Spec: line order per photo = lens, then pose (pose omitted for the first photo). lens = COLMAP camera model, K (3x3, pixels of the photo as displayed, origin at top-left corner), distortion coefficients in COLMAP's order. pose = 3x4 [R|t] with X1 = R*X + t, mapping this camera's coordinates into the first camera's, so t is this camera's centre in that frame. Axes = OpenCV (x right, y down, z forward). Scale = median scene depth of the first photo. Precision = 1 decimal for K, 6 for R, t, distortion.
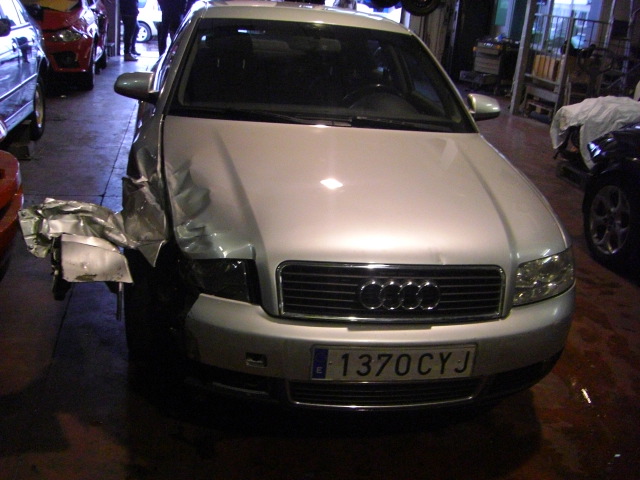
lens RADIAL K [[723.6, 0, 320.0], [0, 723.6, 240.0], [0, 0, 1]] dist [-0.231514, 0.165915]
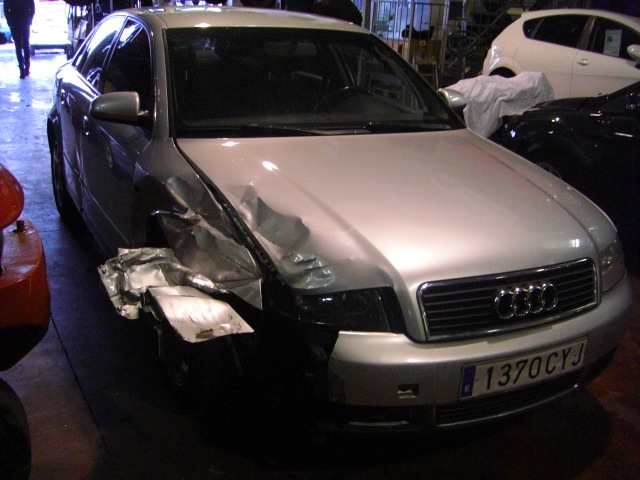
lens RADIAL K [[723.6, 0, 320.0], [0, 723.6, 240.0], [0, 0, 1]] dist [-0.231514, 0.165915]
pose [[0.962951, -0.126249, 0.238300, -0.379906], [0.124486, 0.991966, 0.022495, -0.062772], [-0.239225, 0.008003, 0.970931, 0.103626]]
